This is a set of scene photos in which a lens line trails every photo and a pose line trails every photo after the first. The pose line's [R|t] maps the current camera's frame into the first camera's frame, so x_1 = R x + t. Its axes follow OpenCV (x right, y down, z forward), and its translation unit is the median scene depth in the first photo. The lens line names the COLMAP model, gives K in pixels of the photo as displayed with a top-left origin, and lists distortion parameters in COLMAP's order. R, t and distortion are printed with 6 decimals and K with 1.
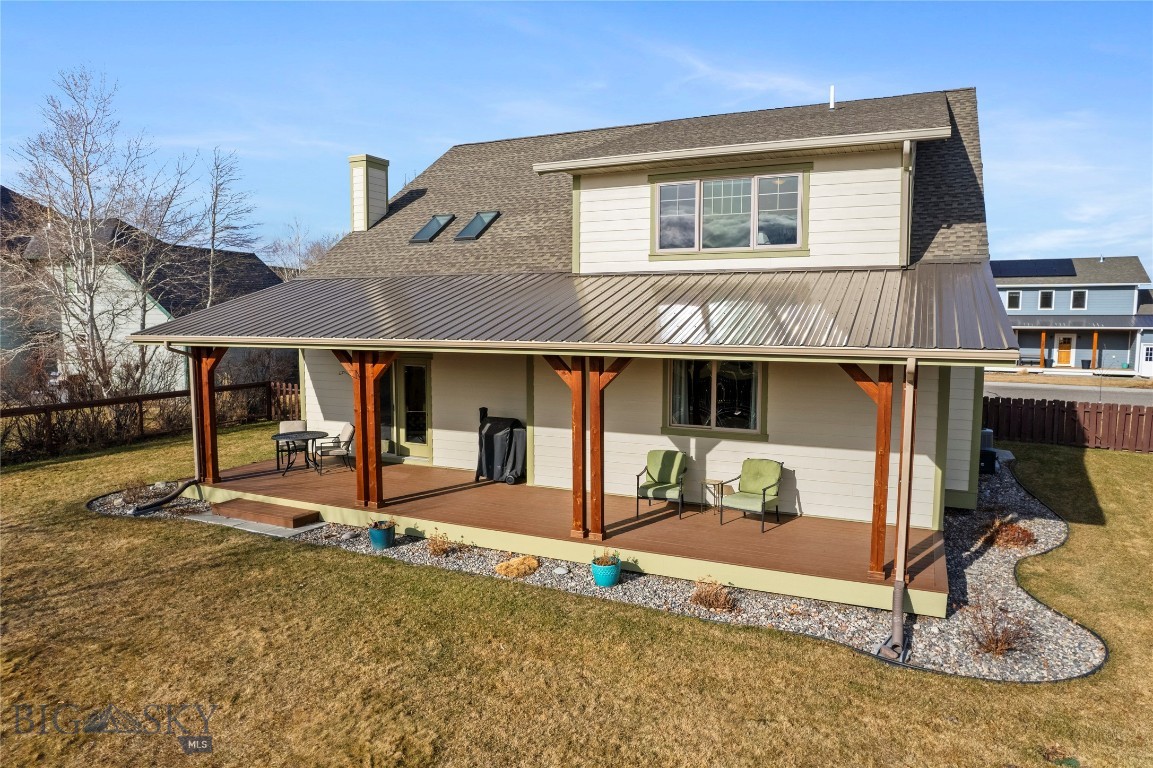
lens RADIAL K [[739.7, 0, 576.5], [0, 739.7, 384.0], [0, 0, 1]] dist [-0.076440, 0.065938]
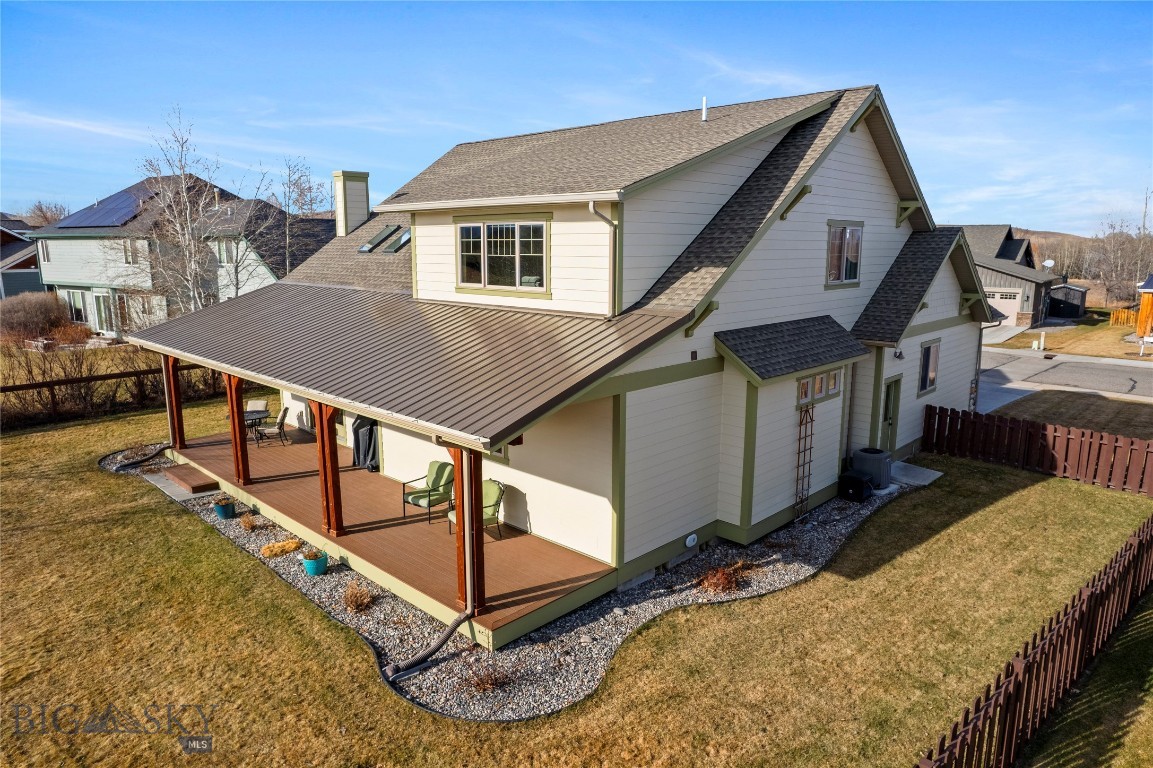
lens RADIAL K [[739.7, 0, 576.5], [0, 739.7, 384.0], [0, 0, 1]] dist [-0.076440, 0.065938]
pose [[0.949004, 0.059860, -0.309529, 0.696402], [-0.029499, 0.994362, 0.101856, -0.163270], [0.313881, -0.087531, 0.945419, -0.024801]]
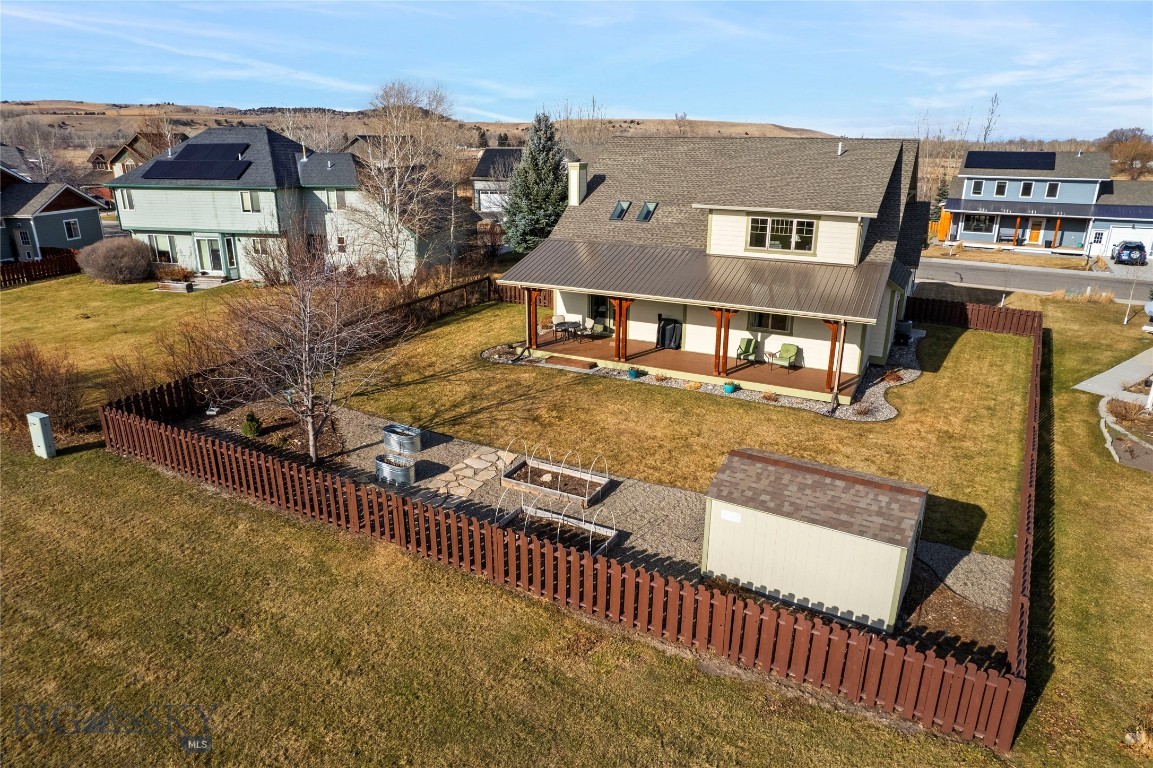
lens RADIAL K [[739.7, 0, 576.5], [0, 739.7, 384.0], [0, 0, 1]] dist [-0.076440, 0.065938]
pose [[0.999513, 0.013280, -0.028256, -0.366117], [-0.006496, 0.973679, 0.227830, -0.306038], [0.030537, -0.227535, 0.973291, -1.358845]]
